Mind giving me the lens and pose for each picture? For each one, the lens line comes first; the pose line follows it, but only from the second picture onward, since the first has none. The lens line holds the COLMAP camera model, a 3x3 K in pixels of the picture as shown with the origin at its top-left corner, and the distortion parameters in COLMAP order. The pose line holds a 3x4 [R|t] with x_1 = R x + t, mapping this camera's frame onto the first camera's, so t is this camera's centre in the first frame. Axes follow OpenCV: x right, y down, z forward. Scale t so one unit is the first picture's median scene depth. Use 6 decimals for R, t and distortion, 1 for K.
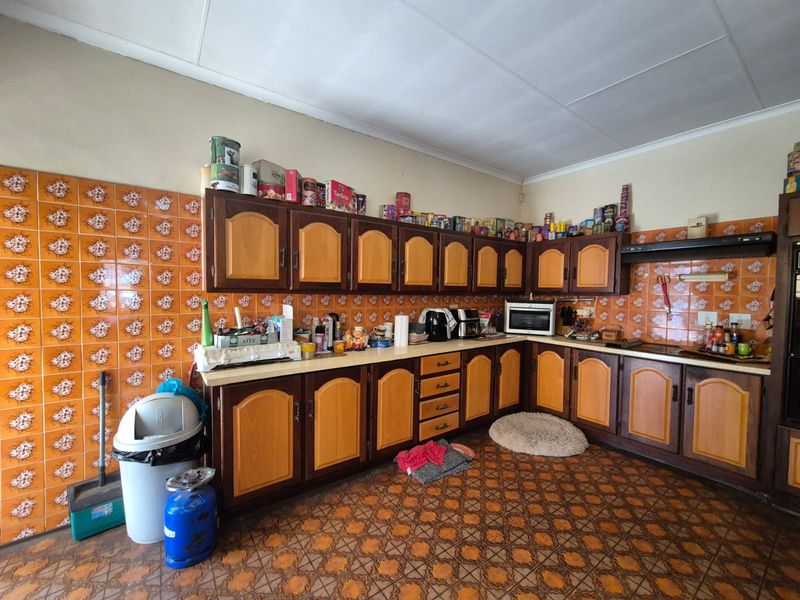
lens RADIAL K [[332.1, 0, 397.4], [0, 332.1, 302.2], [0, 0, 1]] dist [-0.001149, 0.000030]
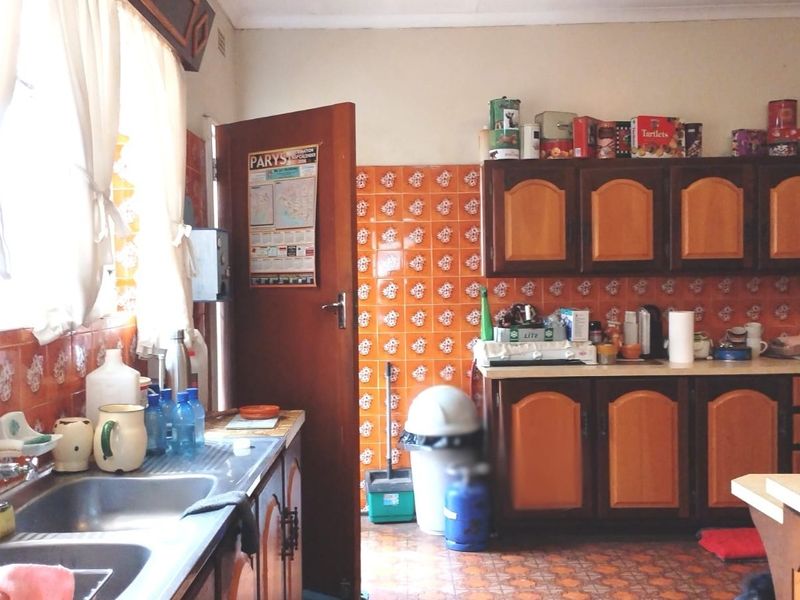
lens RADIAL K [[857.0, 0, 398.2], [0, 857.0, 312.3], [0, 0, 1]] dist [0.052273, 0.006216]
pose [[0.807061, -0.002087, -0.590465, 0.535453], [0.004786, 0.999984, 0.003007, 0.049930], [0.590449, -0.005253, 0.807058, -0.897814]]
